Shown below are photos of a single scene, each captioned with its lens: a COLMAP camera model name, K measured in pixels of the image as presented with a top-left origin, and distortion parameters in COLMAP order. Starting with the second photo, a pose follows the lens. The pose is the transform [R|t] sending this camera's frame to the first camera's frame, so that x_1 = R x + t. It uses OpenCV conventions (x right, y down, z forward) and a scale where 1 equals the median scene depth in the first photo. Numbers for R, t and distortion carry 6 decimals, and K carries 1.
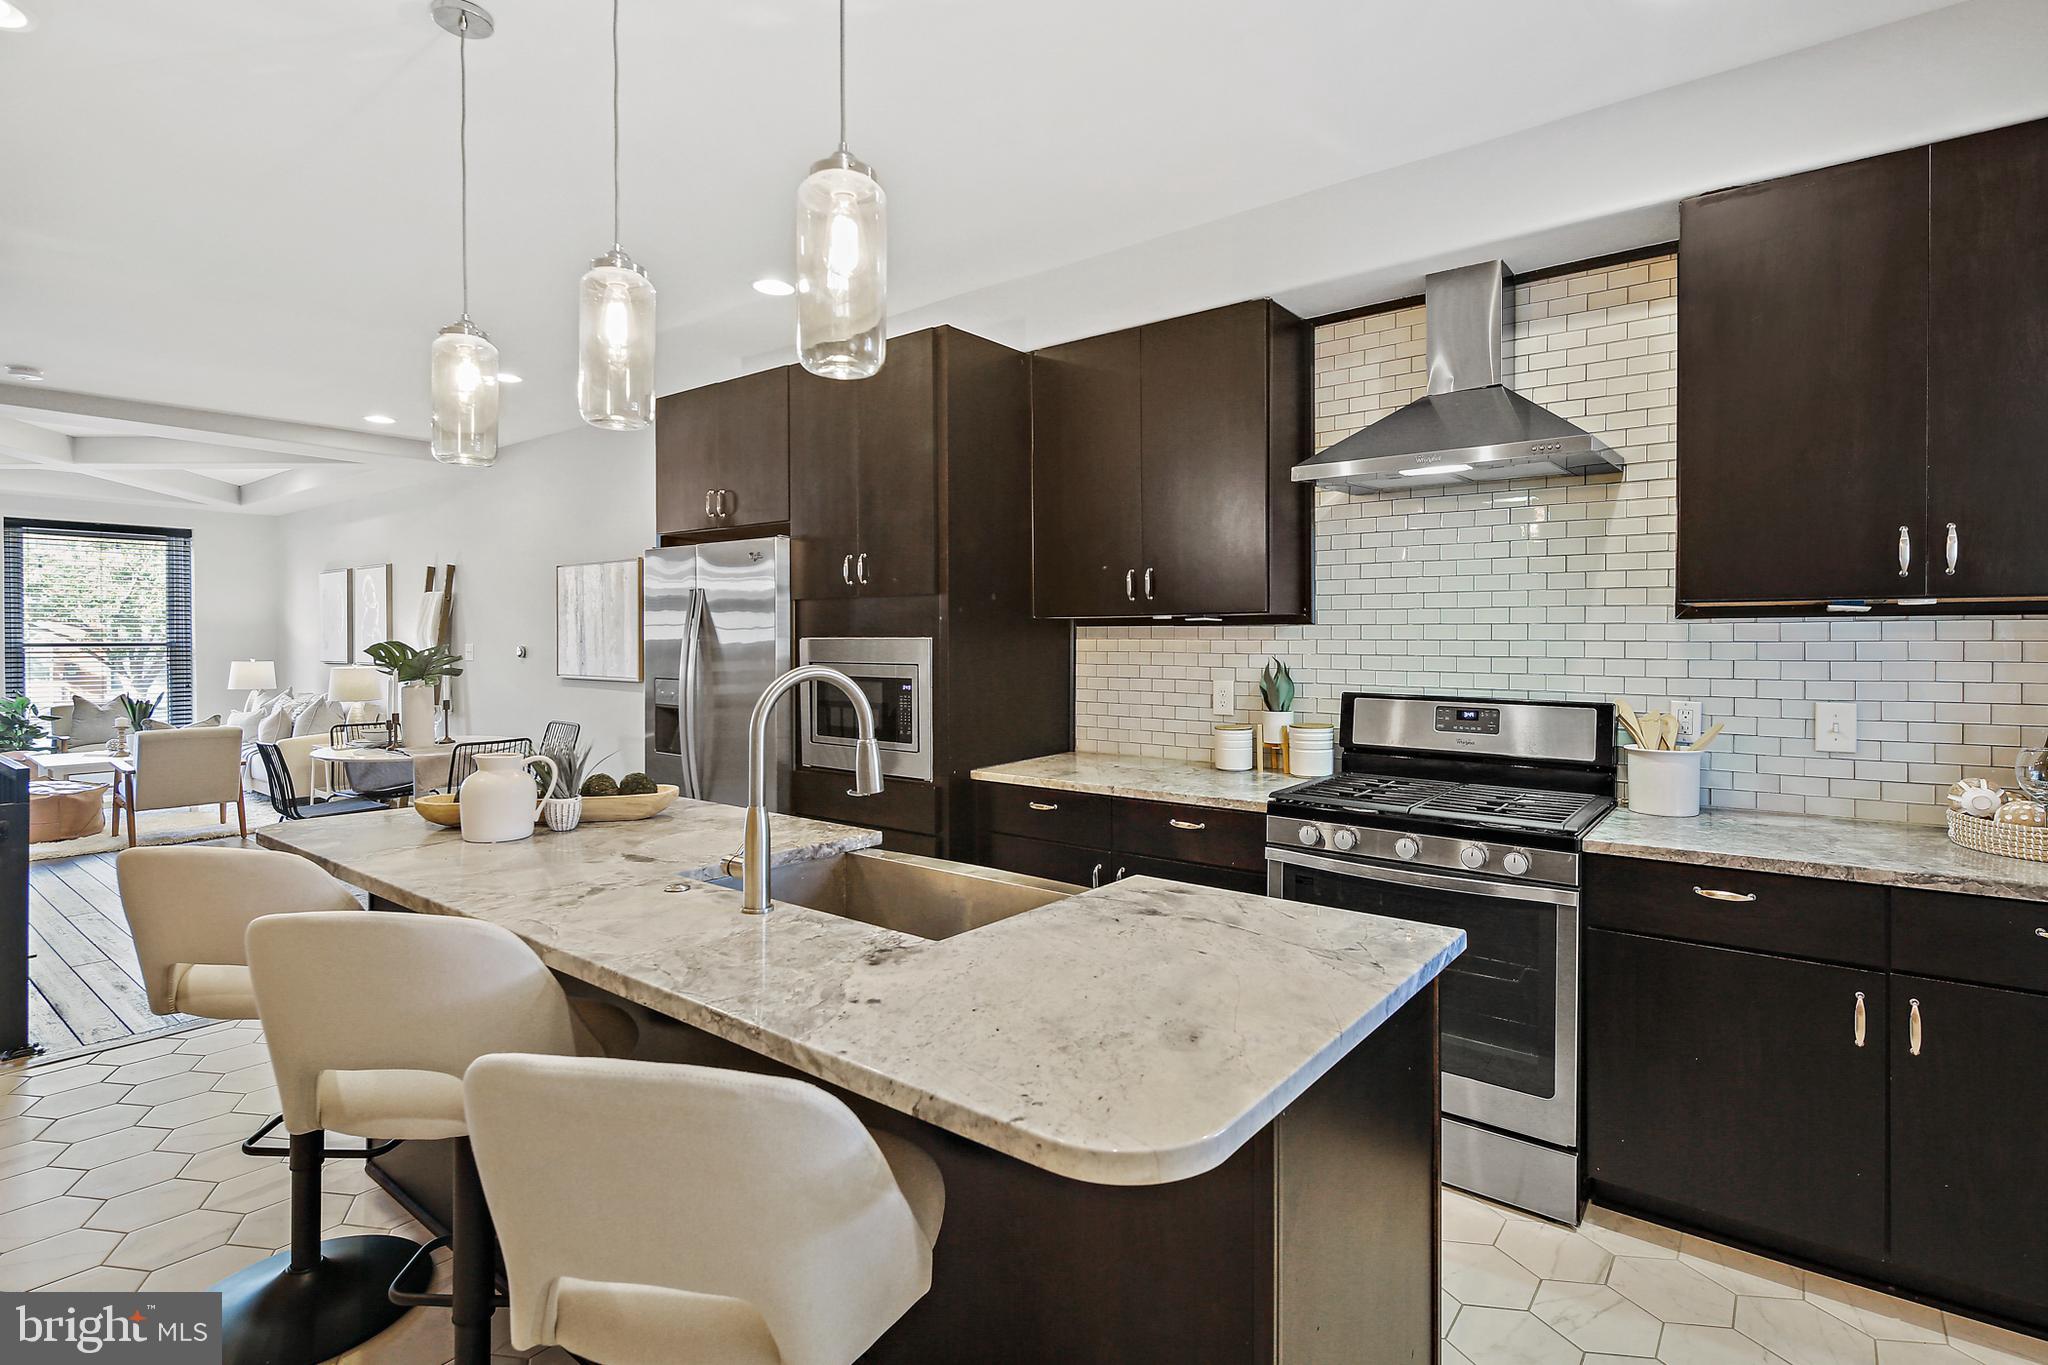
lens RADIAL K [[997.0, 0, 1030.0], [0, 997.0, 652.7], [0, 0, 1]] dist [-0.001410, -0.002779]
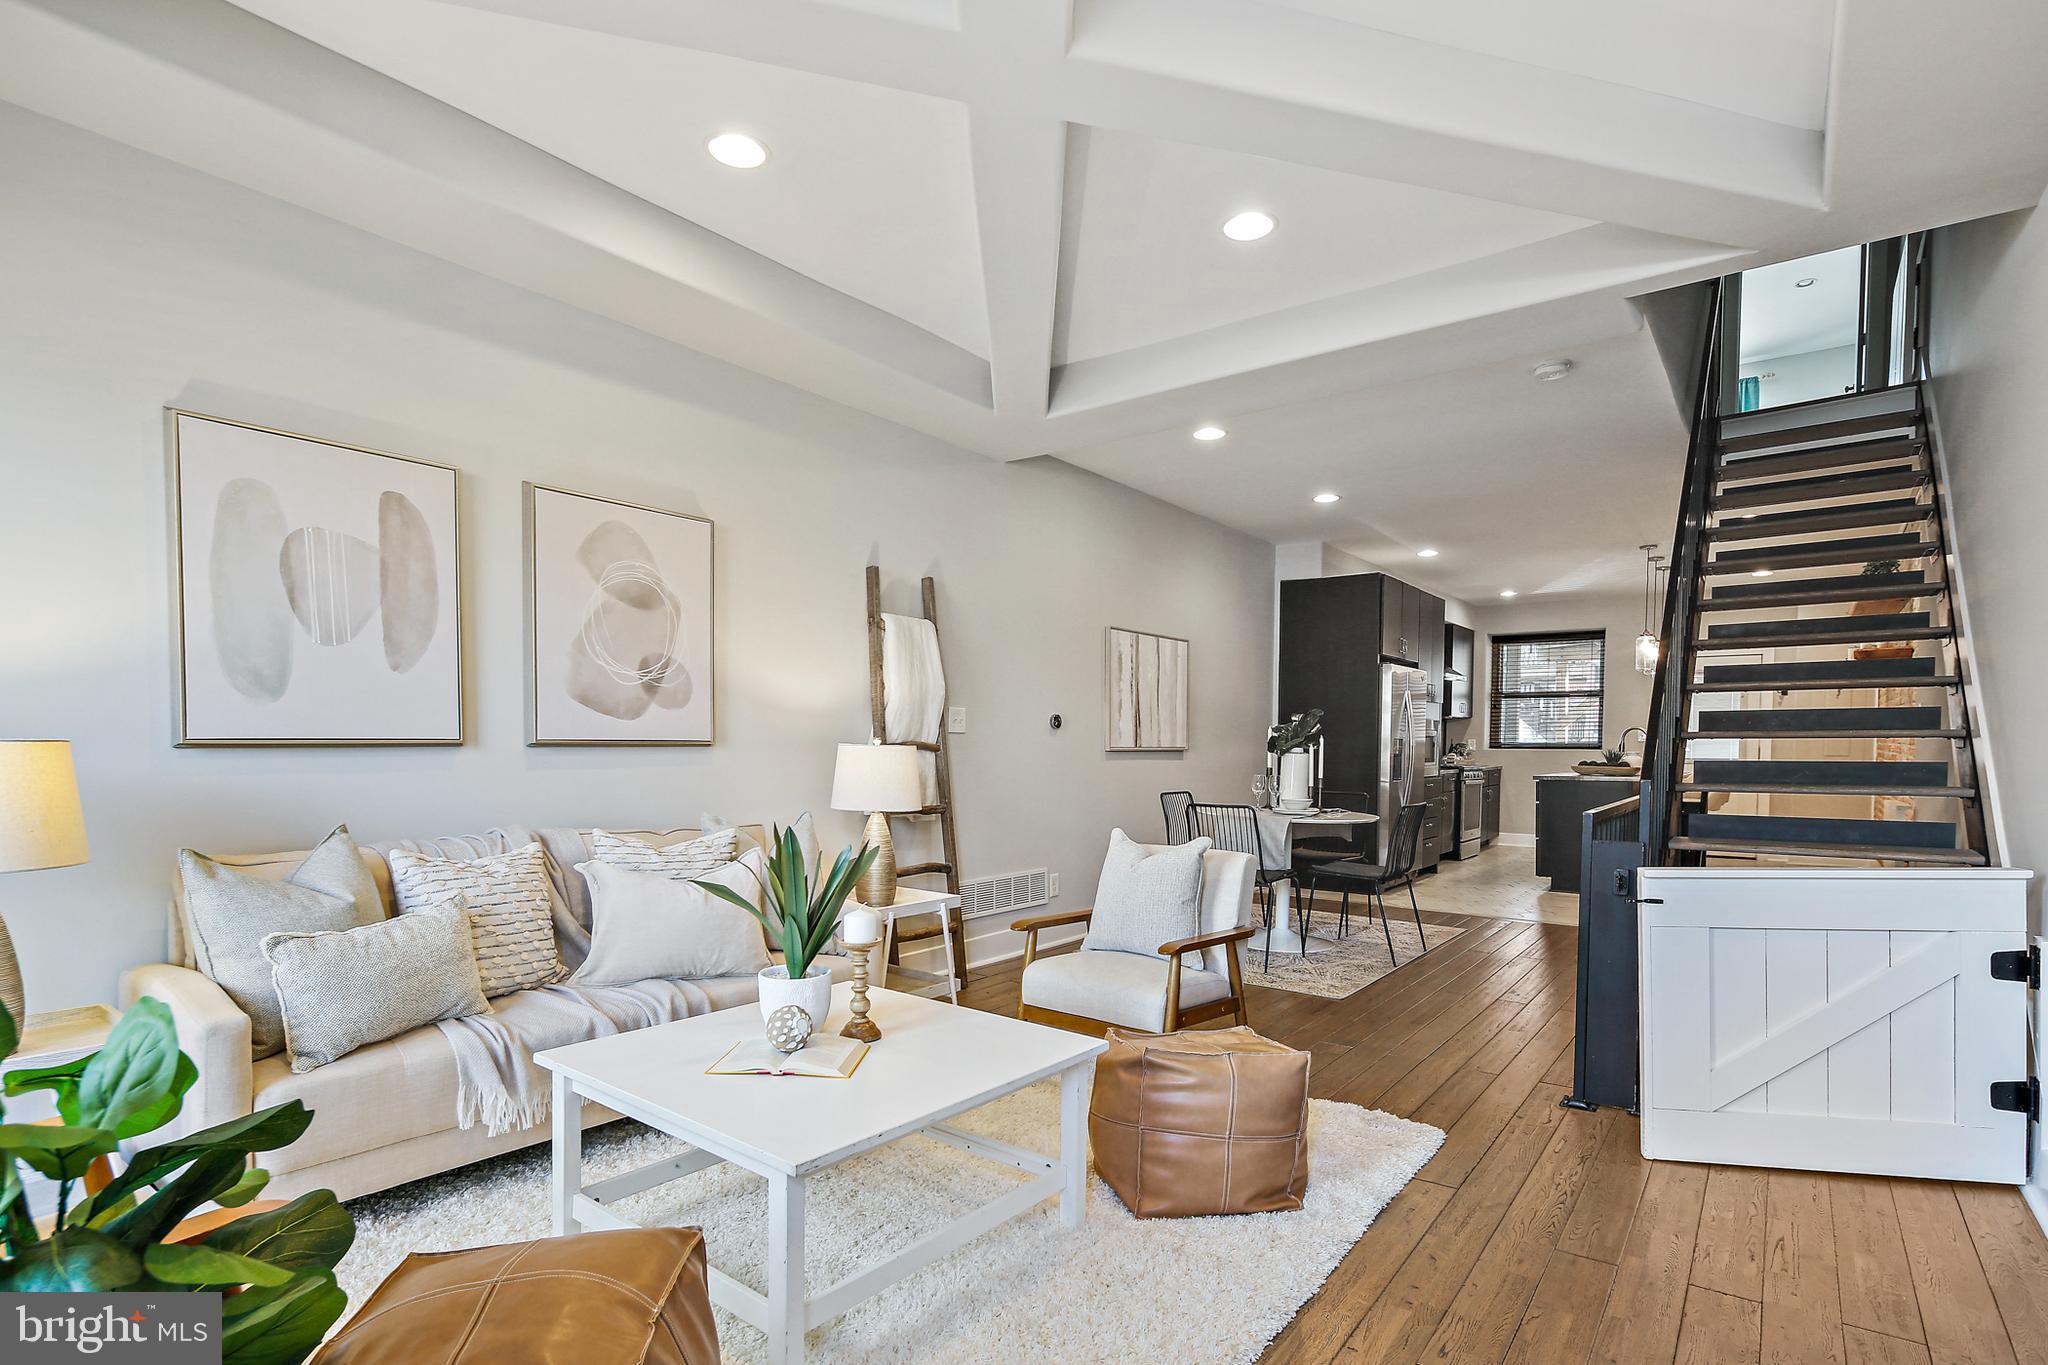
lens RADIAL K [[997.0, 0, 1038.1], [0, 997.0, 771.2], [0, 0, 1]] dist [-0.001410, -0.002779]
pose [[-0.014524, -0.034369, 0.999304, -1.390559], [0.003954, 0.999399, 0.034430, 0.012773], [-0.999887, 0.004452, -0.014380, 1.081209]]
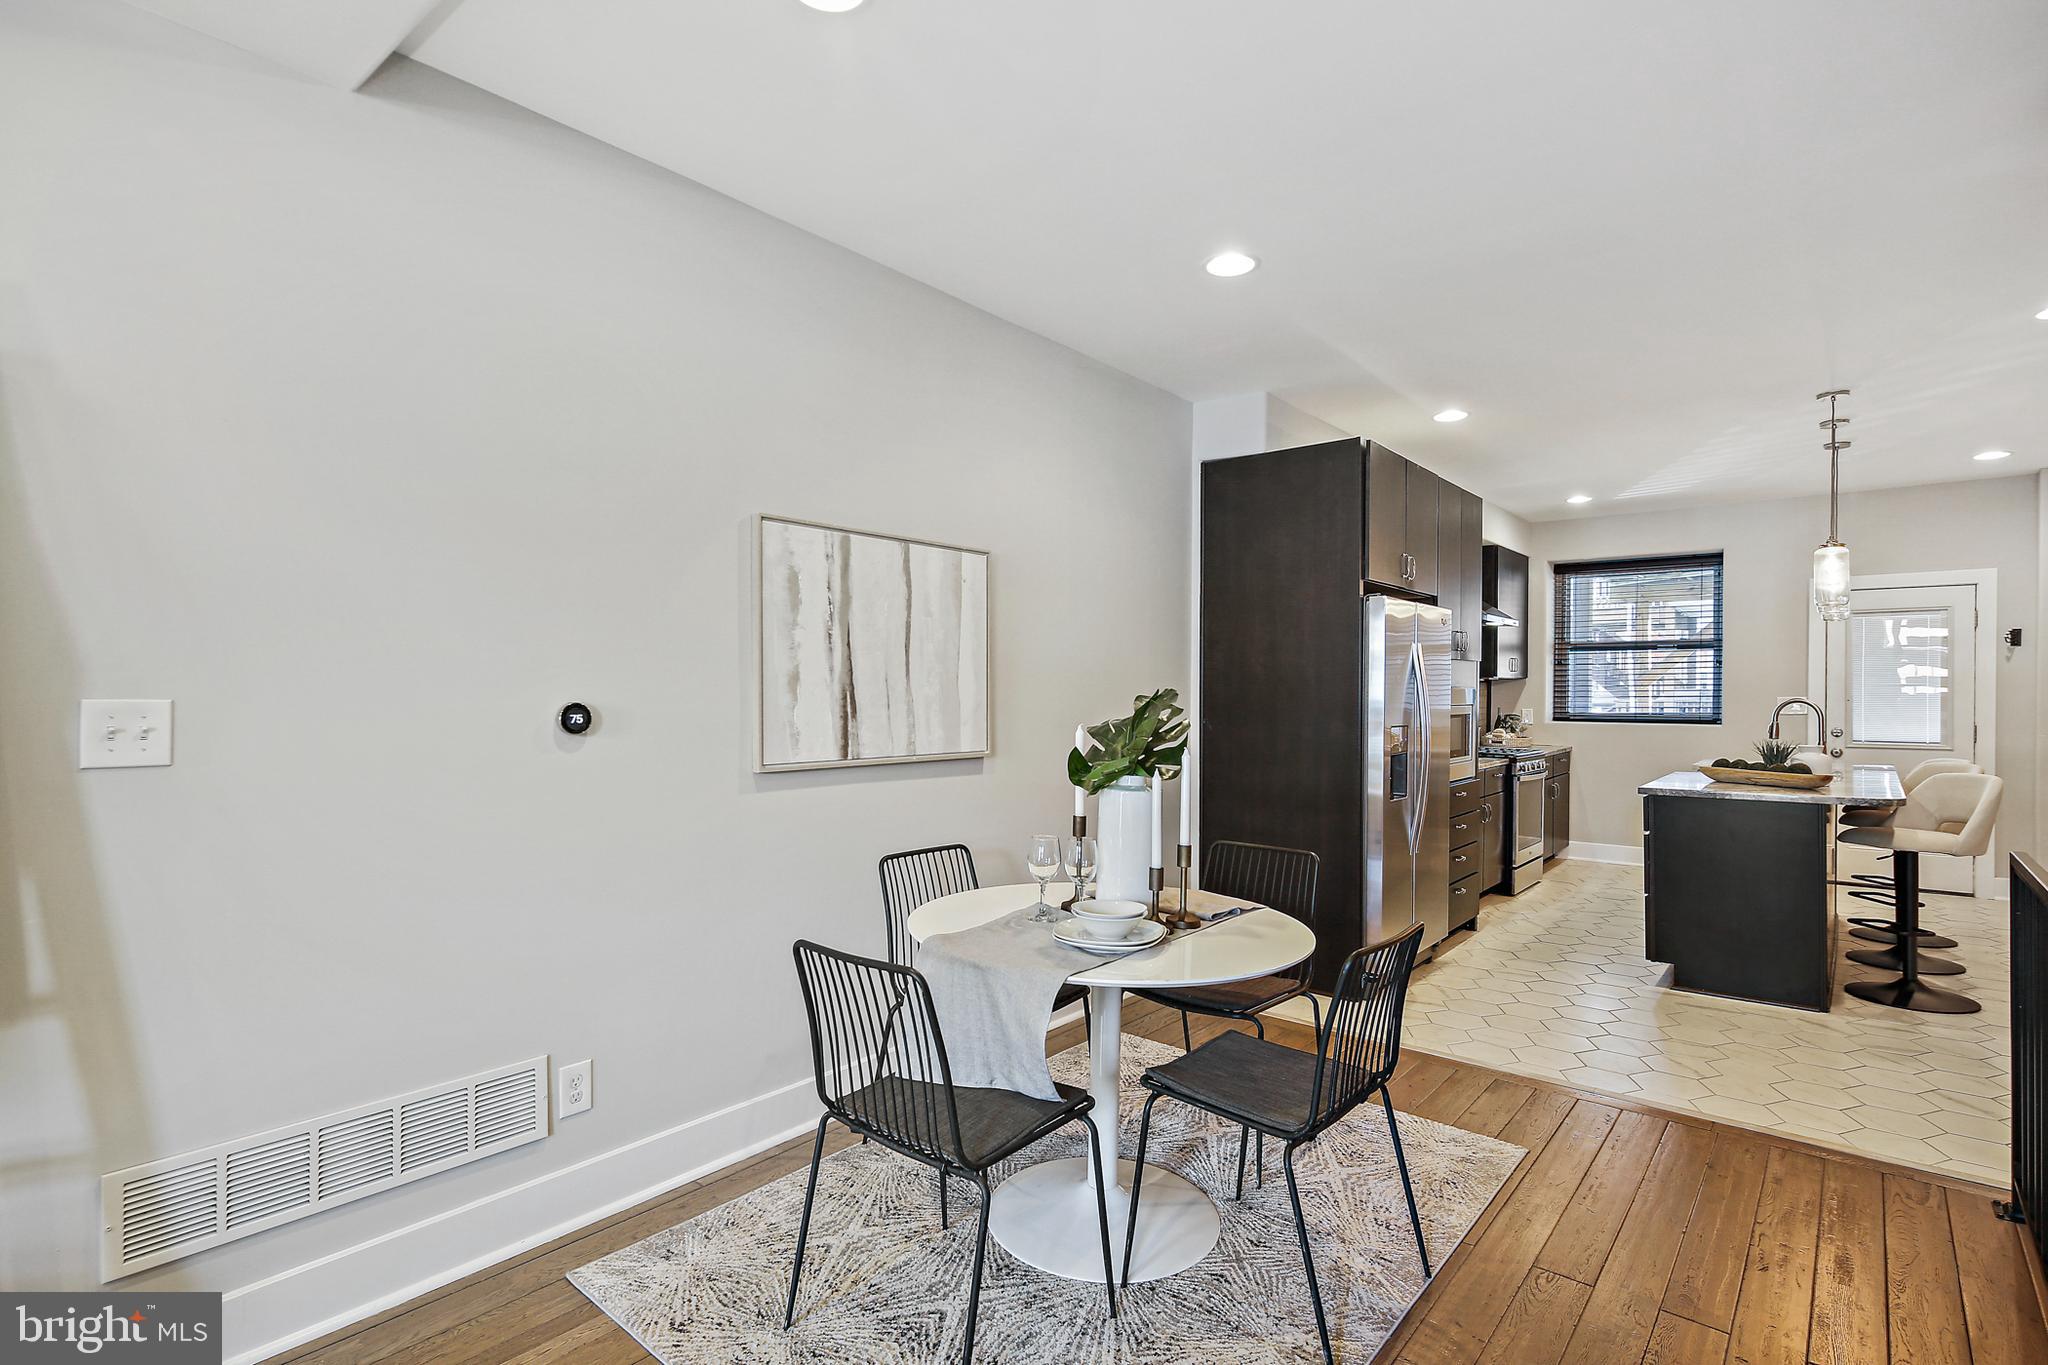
lens RADIAL K [[997.0, 0, 1036.9], [0, 997.0, 691.9], [0, 0, 1]] dist [-0.001410, -0.002779]
pose [[0.030047, -0.004979, 0.999536, -0.909676], [0.006890, 0.999965, 0.004774, -0.011274], [-0.999525, 0.006743, 0.030080, 0.867162]]
